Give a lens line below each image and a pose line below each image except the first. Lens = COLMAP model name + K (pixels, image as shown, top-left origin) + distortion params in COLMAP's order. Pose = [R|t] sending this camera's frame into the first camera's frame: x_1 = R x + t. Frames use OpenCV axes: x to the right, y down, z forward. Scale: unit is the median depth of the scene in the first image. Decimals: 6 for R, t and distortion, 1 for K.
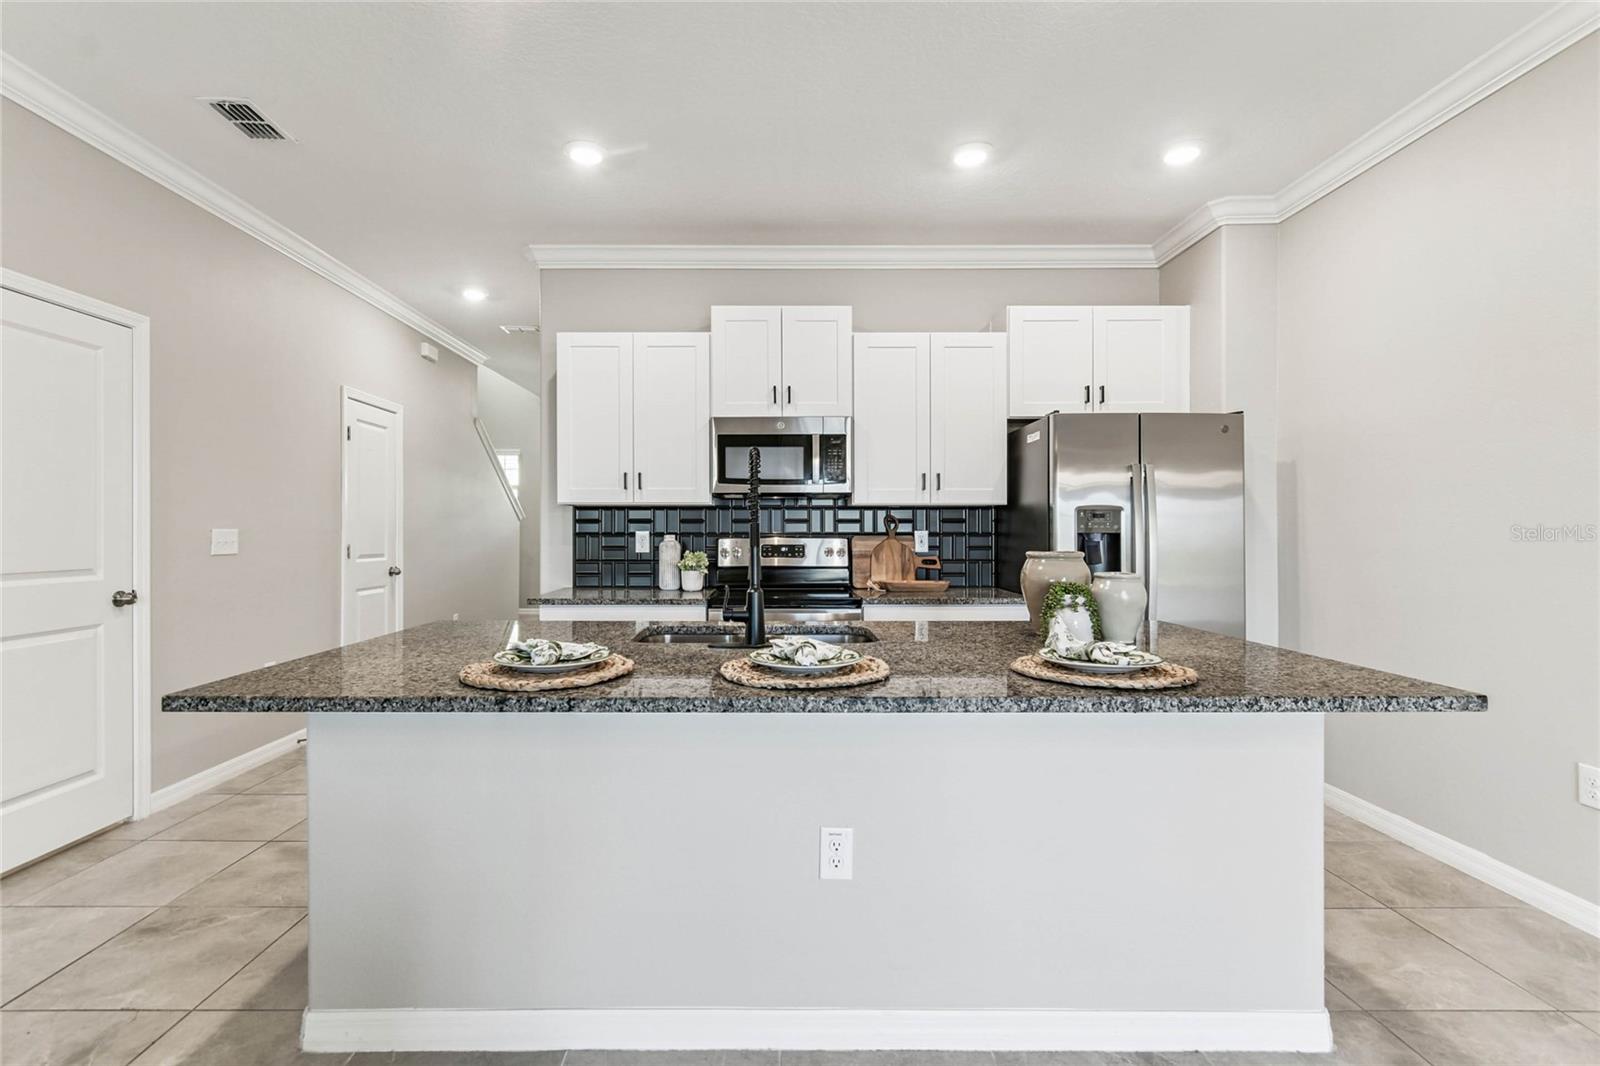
lens RADIAL K [[717.6, 0, 785.7], [0, 717.6, 536.7], [0, 0, 1]] dist [-0.000233, -0.000705]
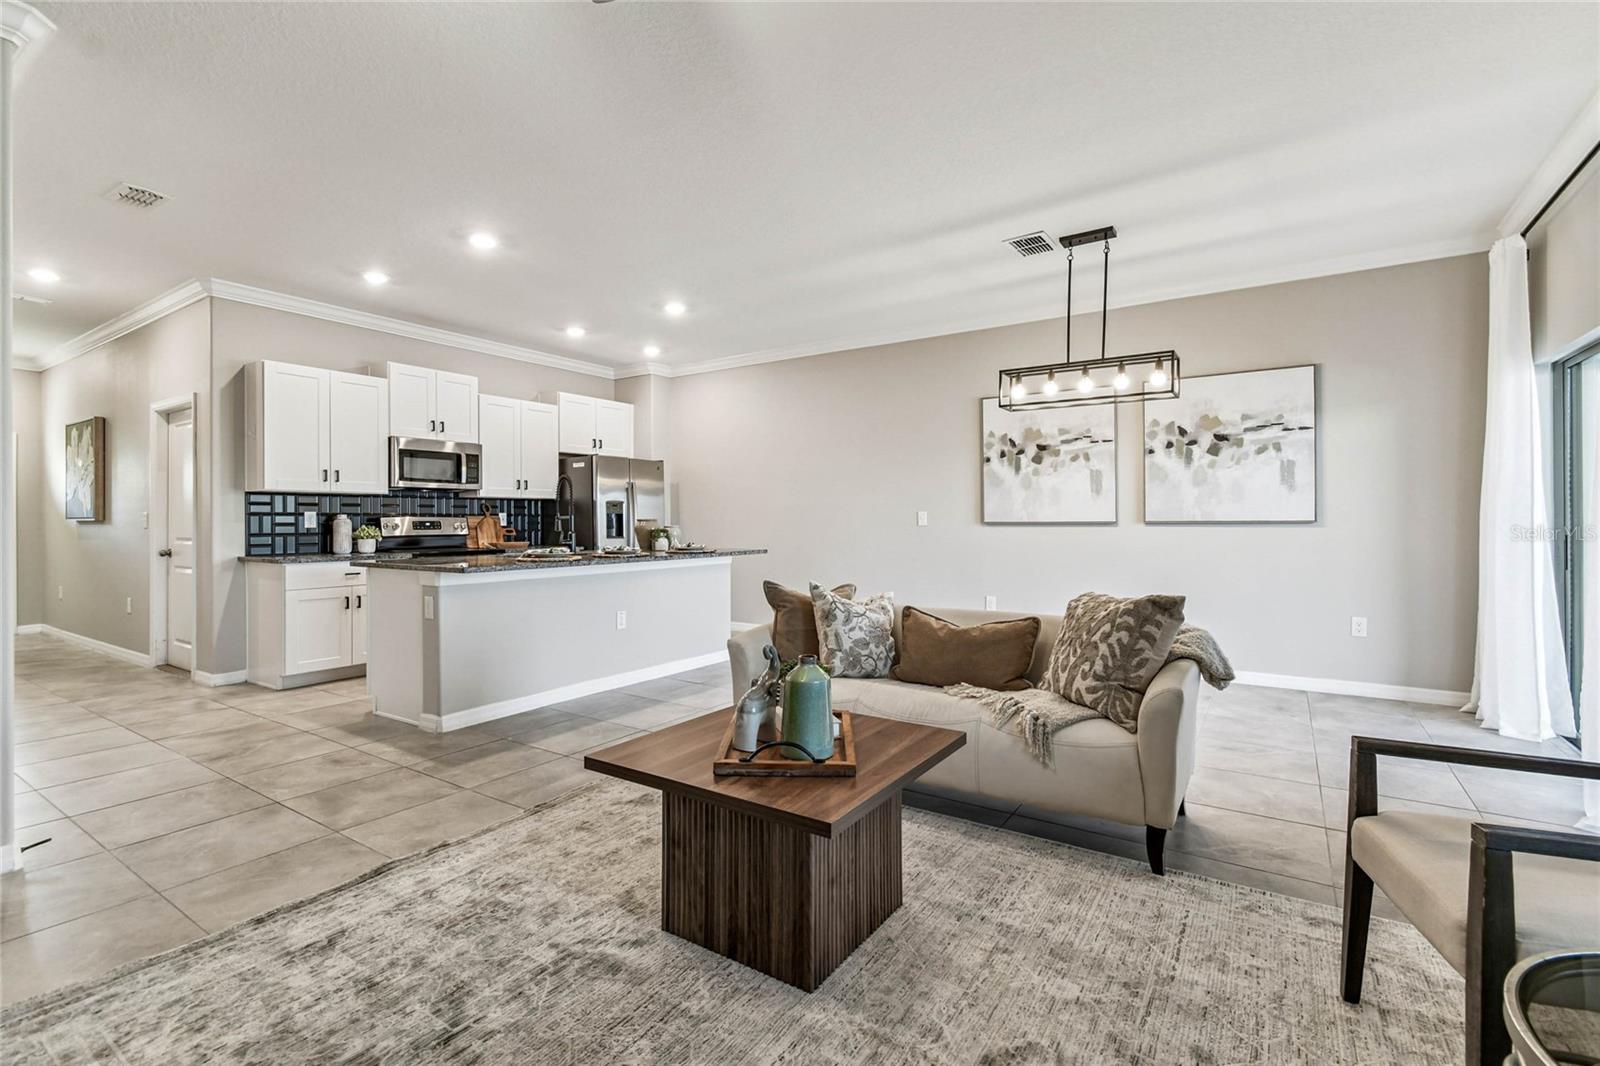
lens RADIAL K [[717.6, 0, 808.0], [0, 717.6, 530.1], [0, 0, 1]] dist [-0.000233, -0.000705]
pose [[0.555233, -0.013699, 0.831582, -0.865590], [0.008351, 0.999906, 0.010896, 0.021124], [-0.831653, 0.000894, 0.555295, -0.555260]]
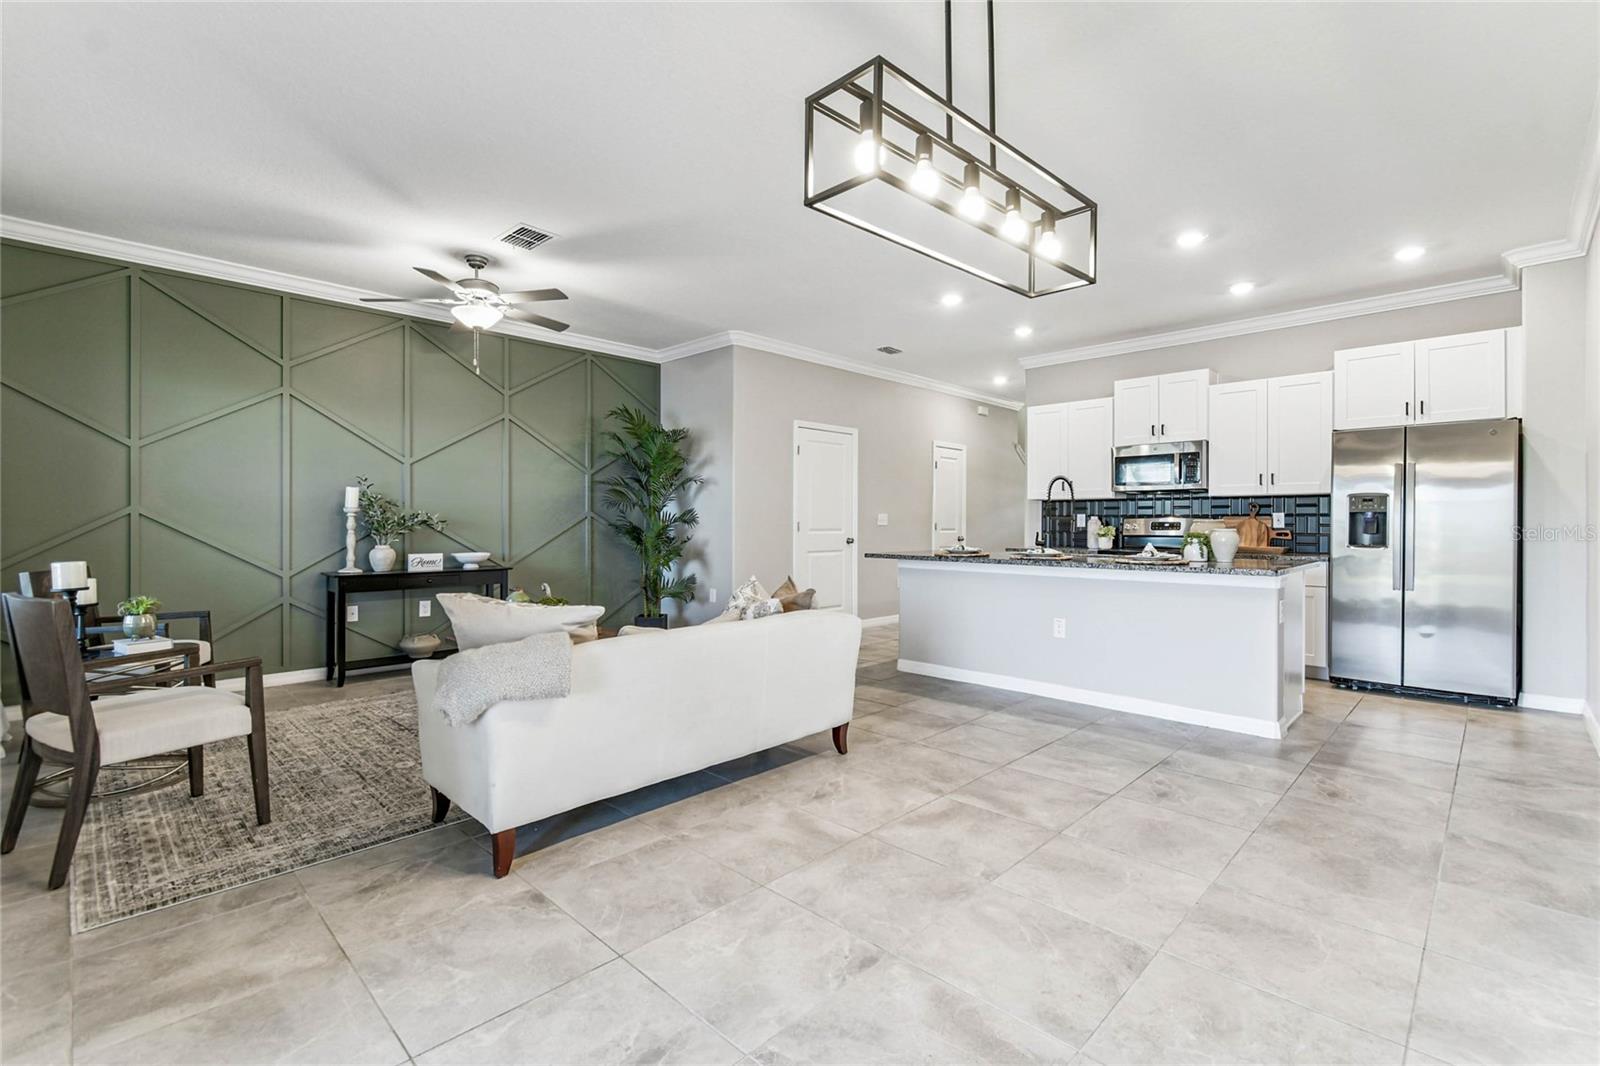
lens RADIAL K [[717.6, 0, 795.2], [0, 717.6, 526.6], [0, 0, 1]] dist [-0.000233, -0.000705]
pose [[0.713133, 0.005037, -0.701011, 0.544470], [-0.006281, 0.999980, 0.000796, 0.026115], [0.701001, 0.003836, 0.713150, -0.736208]]
